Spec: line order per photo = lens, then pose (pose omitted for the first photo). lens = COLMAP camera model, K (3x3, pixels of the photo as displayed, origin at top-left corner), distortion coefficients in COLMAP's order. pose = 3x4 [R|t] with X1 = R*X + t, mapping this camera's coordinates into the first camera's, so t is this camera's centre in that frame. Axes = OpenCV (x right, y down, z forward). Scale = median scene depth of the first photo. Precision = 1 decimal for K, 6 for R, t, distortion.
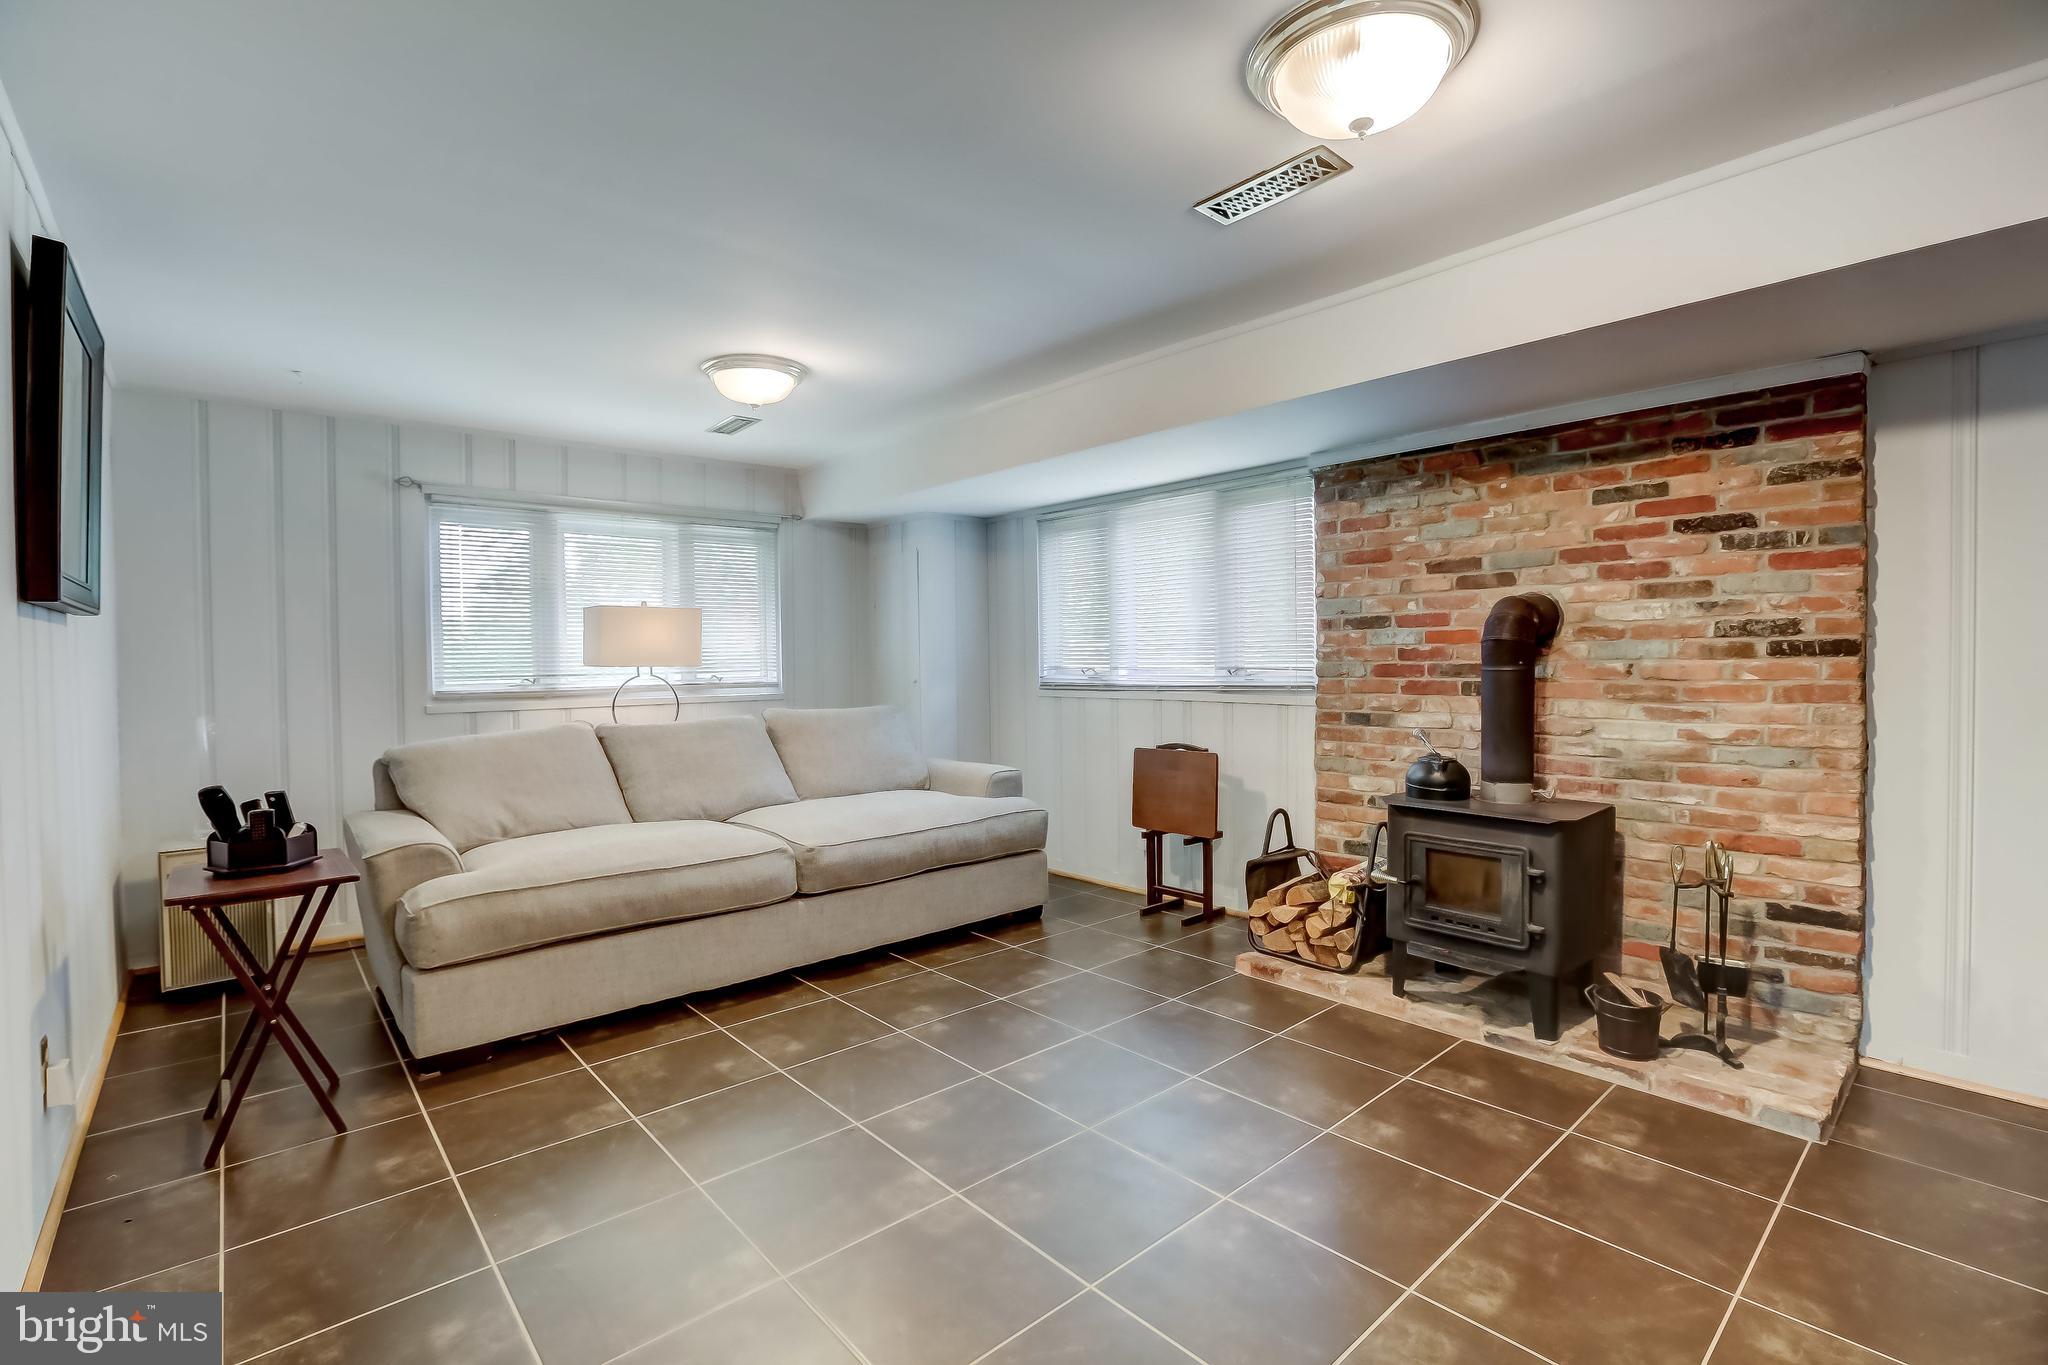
lens RADIAL K [[929.8, 0, 1010.9], [0, 929.8, 681.4], [0, 0, 1]] dist [-0.015972, 0.000323]
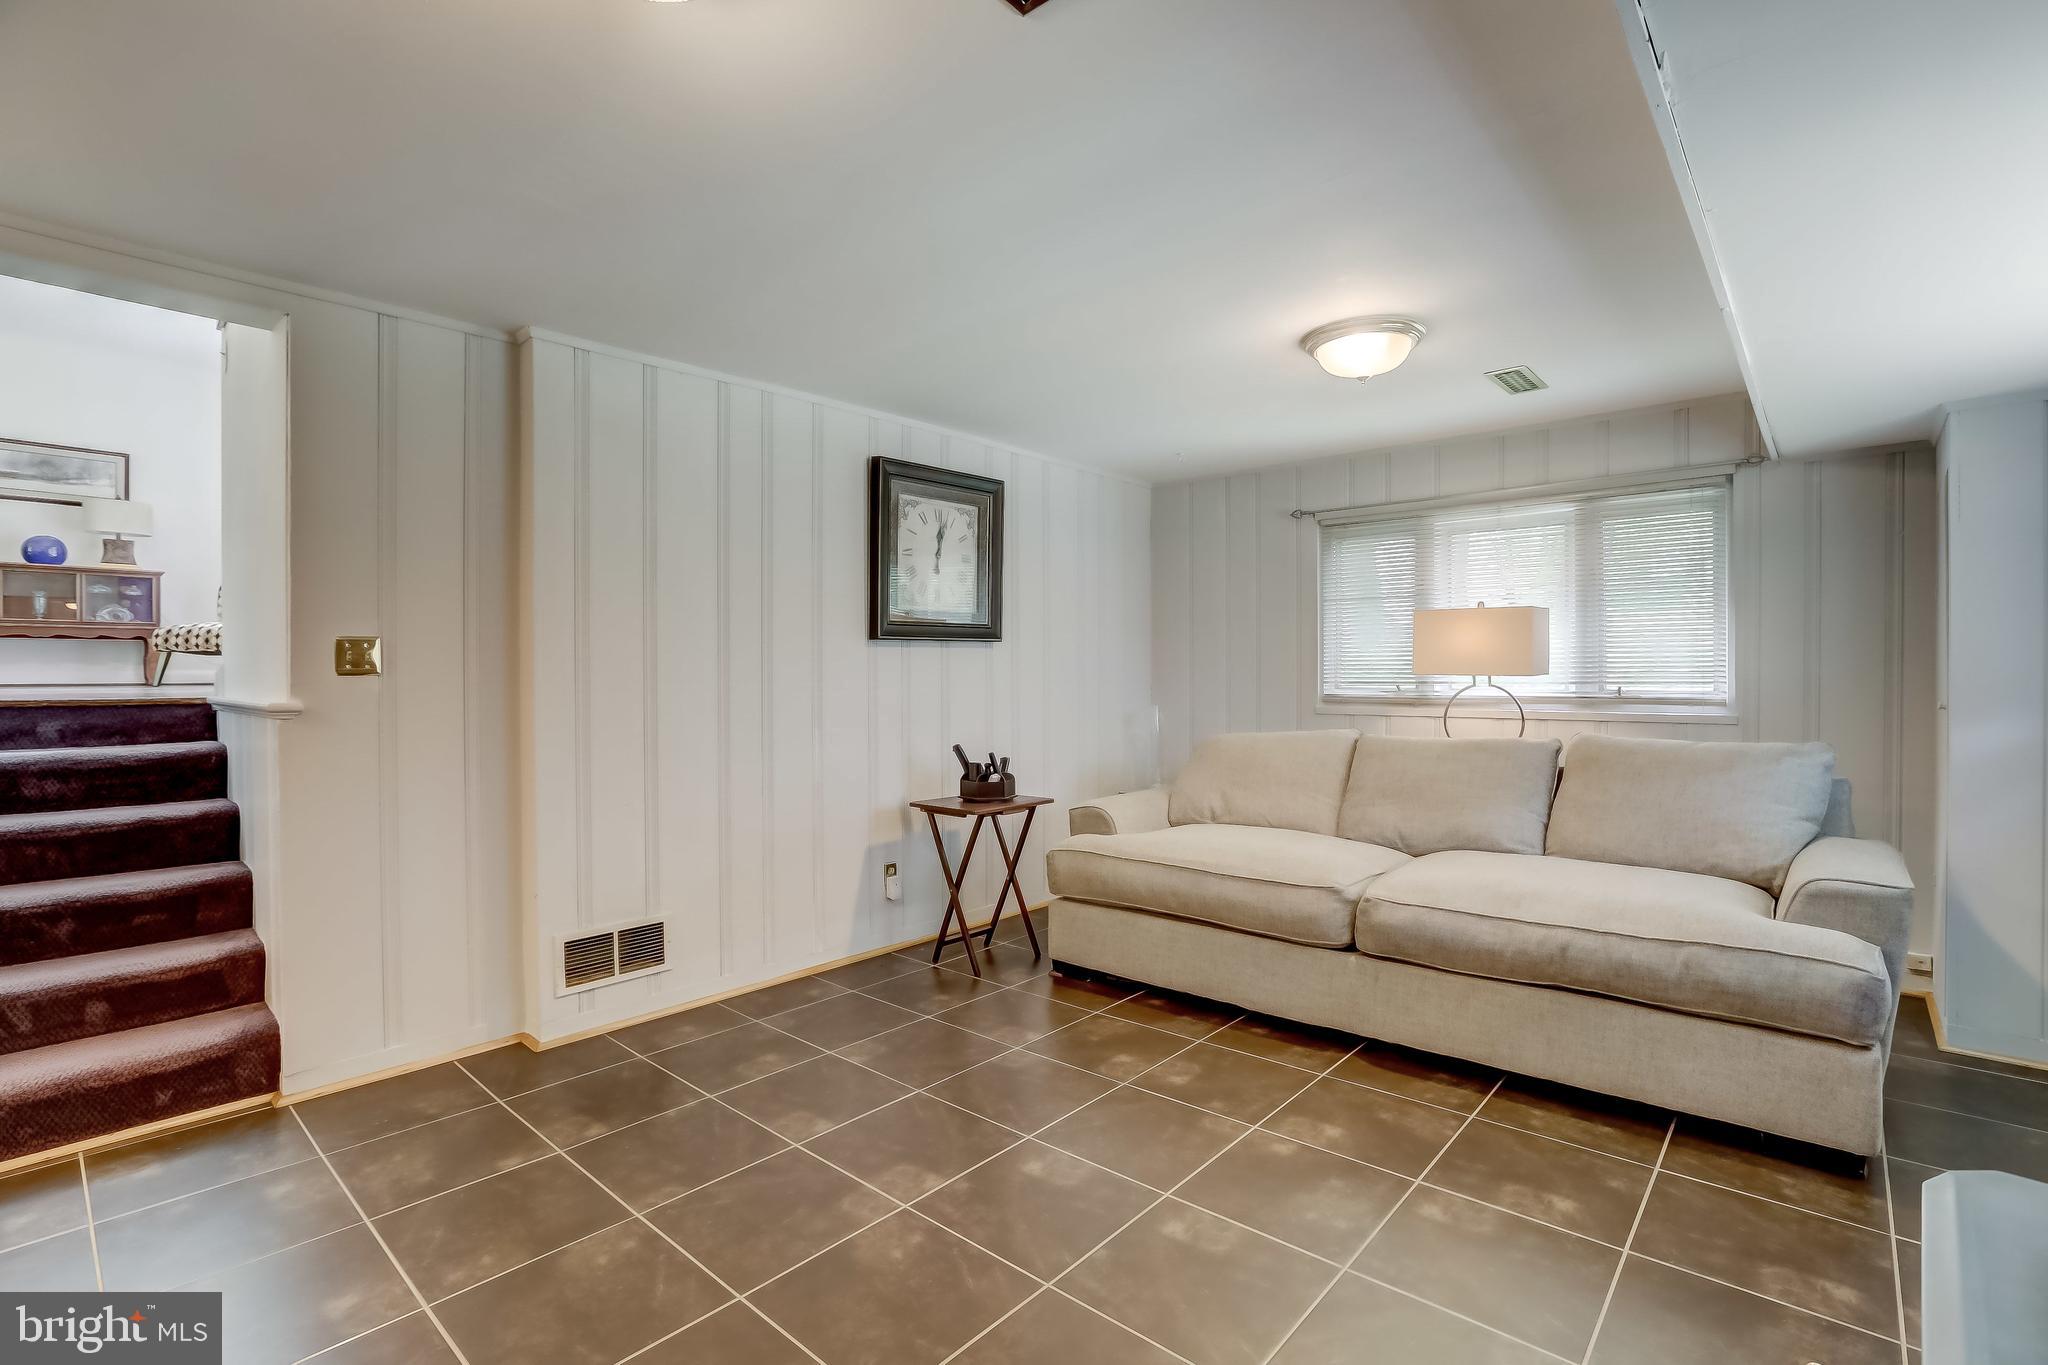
lens RADIAL K [[929.8, 0, 1014.4], [0, 929.8, 670.4], [0, 0, 1]] dist [-0.015972, 0.000323]
pose [[0.150527, 0.008907, -0.988566, 0.552493], [-0.019282, 0.999796, 0.006072, -0.022918], [0.988418, 0.018147, 0.150668, 0.555946]]
